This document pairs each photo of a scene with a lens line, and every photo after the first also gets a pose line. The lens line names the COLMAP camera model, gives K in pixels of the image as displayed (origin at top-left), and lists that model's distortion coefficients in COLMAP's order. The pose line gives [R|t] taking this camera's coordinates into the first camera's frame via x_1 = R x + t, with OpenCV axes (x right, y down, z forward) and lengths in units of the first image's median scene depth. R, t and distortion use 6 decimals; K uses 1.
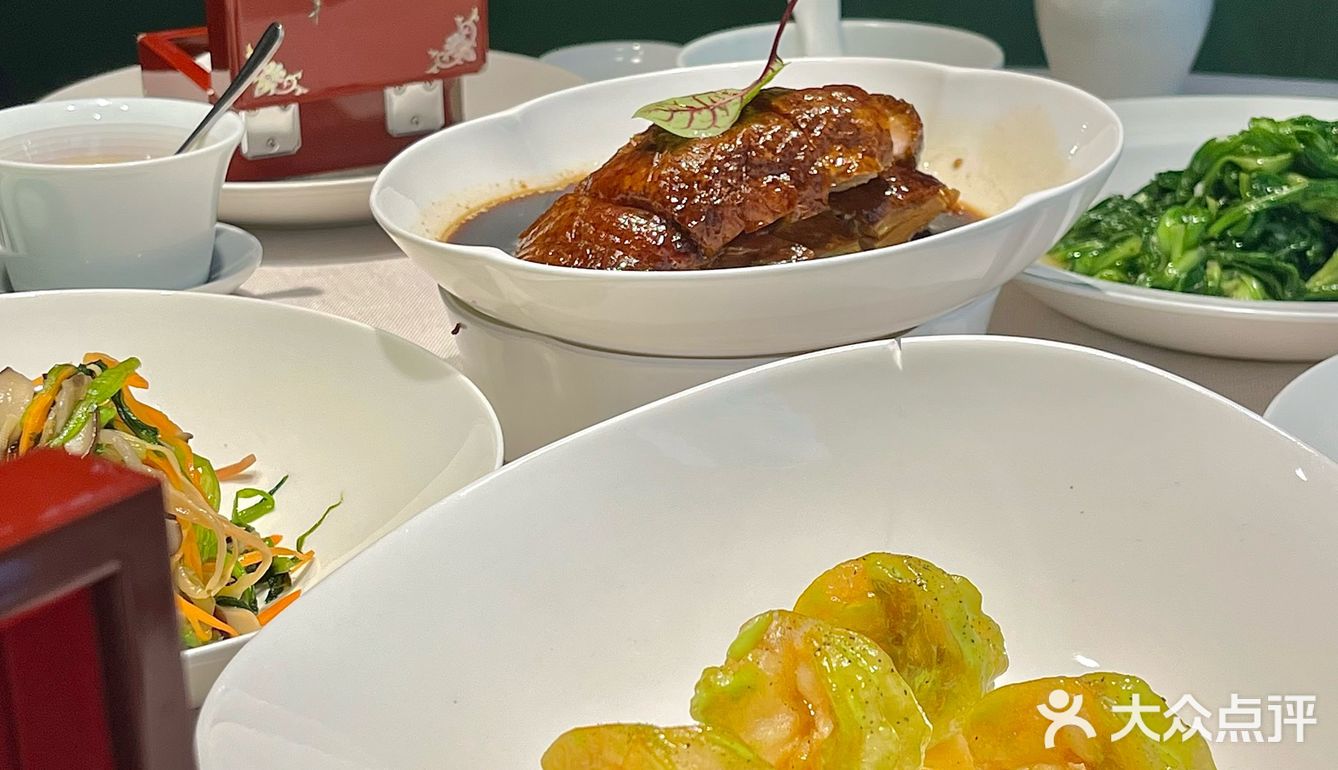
lens RADIAL K [[2179.7, 0, 668.8], [0, 2179.7, 435.0], [0, 0, 1]] dist [0.178919, -1.094593]
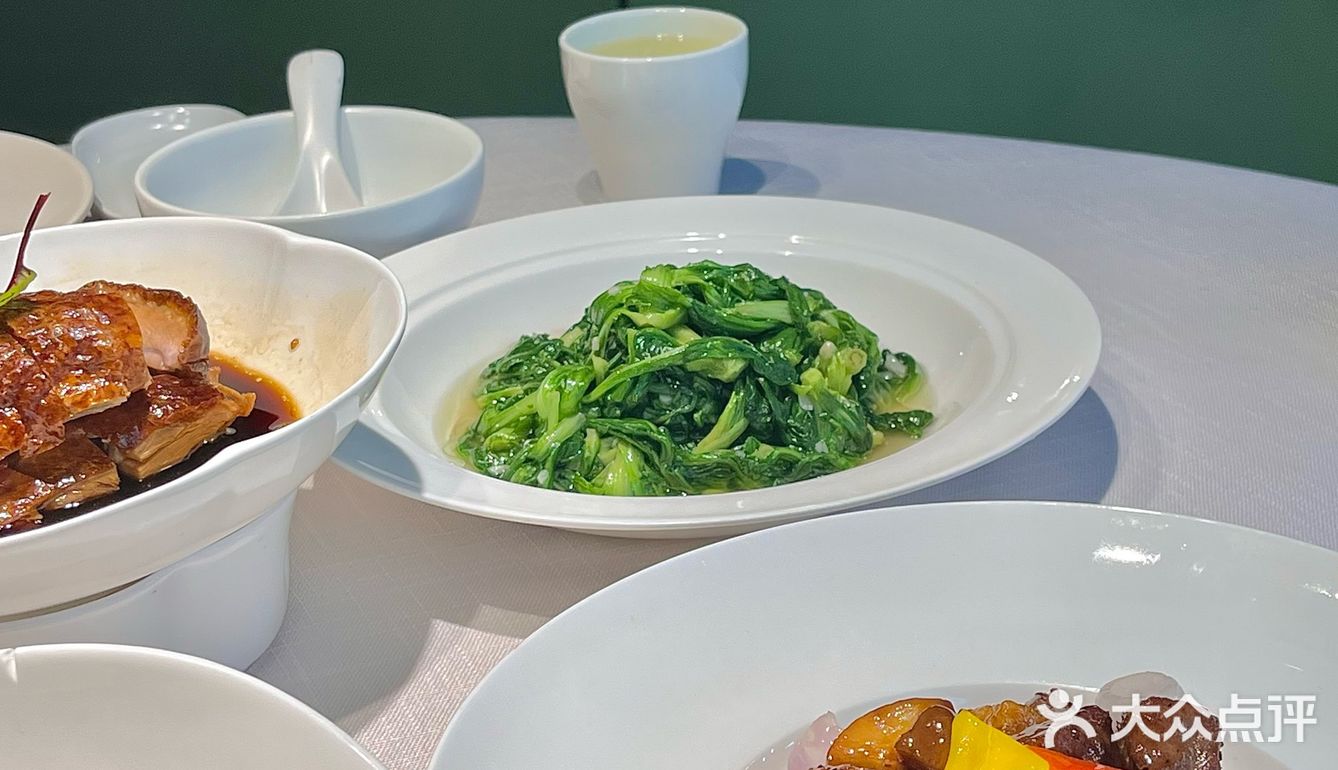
lens RADIAL K [[2179.7, 0, 668.8], [0, 2179.7, 435.0], [0, 0, 1]] dist [0.178919, -1.094593]
pose [[0.999218, -0.030039, 0.025707, 0.303425], [0.028716, 0.998317, 0.050385, -0.145439], [-0.027178, -0.049607, 0.998399, 0.067601]]
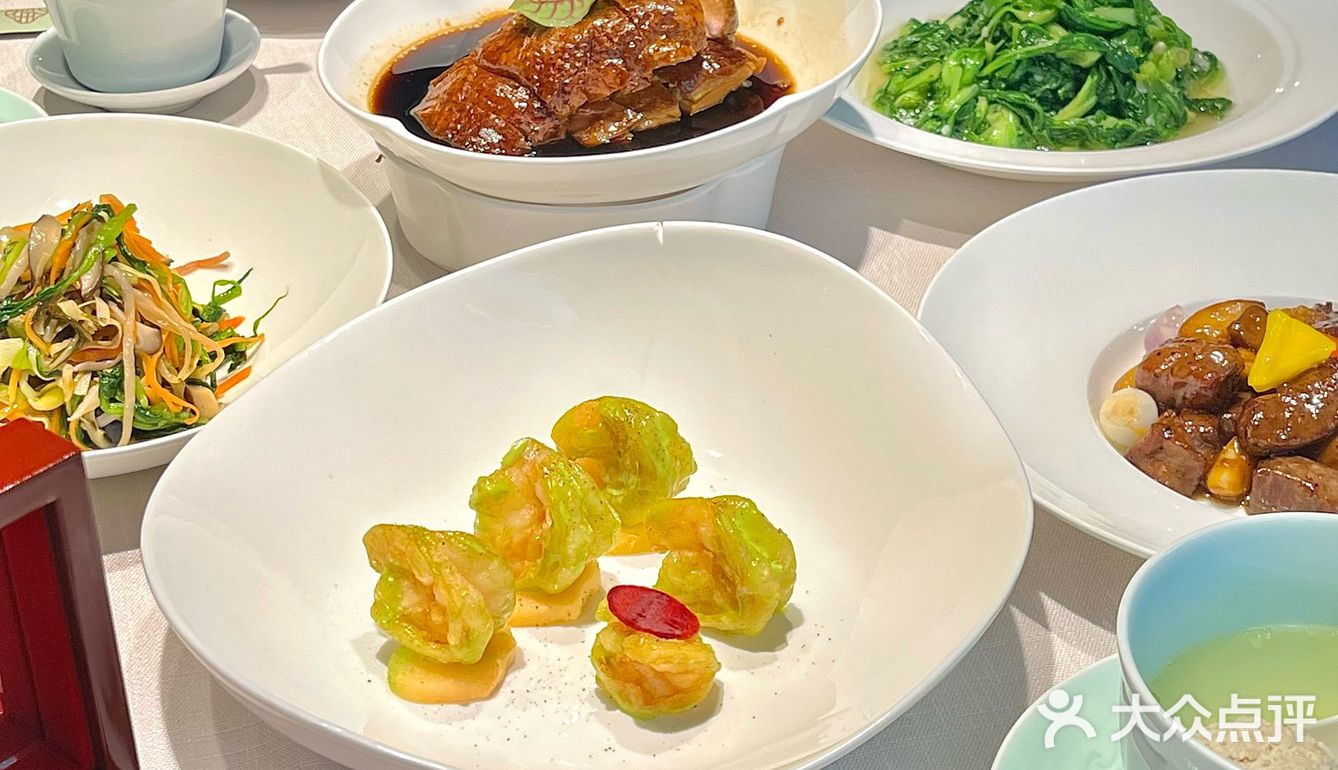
lens RADIAL K [[2103.0, 0, 669.0], [0, 2103.0, 385.0], [0, 0, 1]] dist [0.163353, -0.930622]
pose [[0.998085, 0.045059, -0.042379, 0.146559], [-0.035965, 0.980129, 0.195073, -0.175775], [0.050326, -0.193176, 0.979873, -0.308044]]
